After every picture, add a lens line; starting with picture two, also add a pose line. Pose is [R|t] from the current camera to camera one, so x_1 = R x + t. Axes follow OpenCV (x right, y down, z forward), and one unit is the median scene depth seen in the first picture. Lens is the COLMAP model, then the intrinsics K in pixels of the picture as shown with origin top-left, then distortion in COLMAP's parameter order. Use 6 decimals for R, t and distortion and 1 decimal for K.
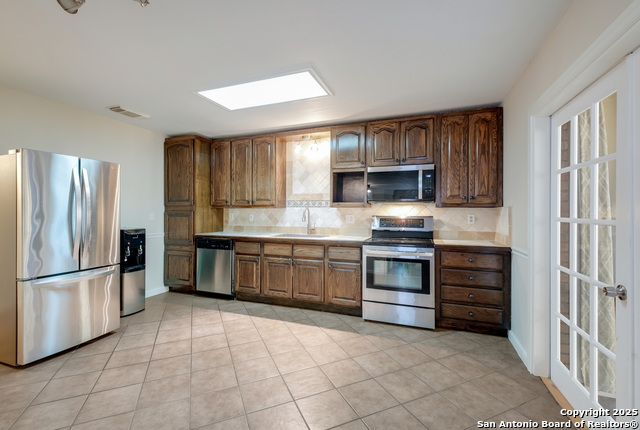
lens RADIAL K [[277.2, 0, 320.5], [0, 277.2, 211.4], [0, 0, 1]] dist [0.000190, -0.000286]
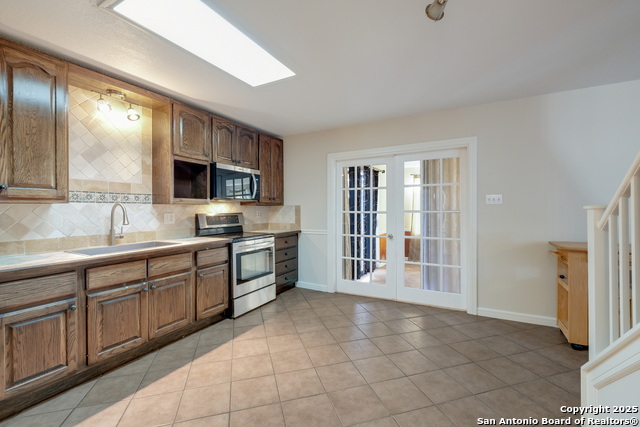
lens RADIAL K [[274.3, 0, 321.0], [0, 274.3, 208.4], [0, 0, 1]] dist [0.001254, -0.005801]
pose [[0.133674, -0.002978, 0.991021, -0.712843], [0.005048, 0.999985, 0.002324, -0.001839], [-0.991013, 0.004692, 0.133687, 0.519177]]
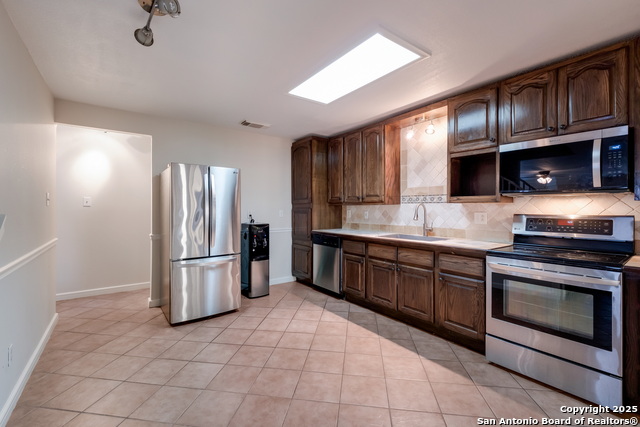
lens RADIAL K [[274.3, 0, 321.0], [0, 274.3, 208.4], [0, 0, 1]] dist [0.001254, -0.005801]
pose [[0.843542, -0.003565, -0.537052, 0.160788], [0.004735, 0.999988, 0.000799, -0.001858], [0.537043, -0.003217, 0.843549, 0.167352]]
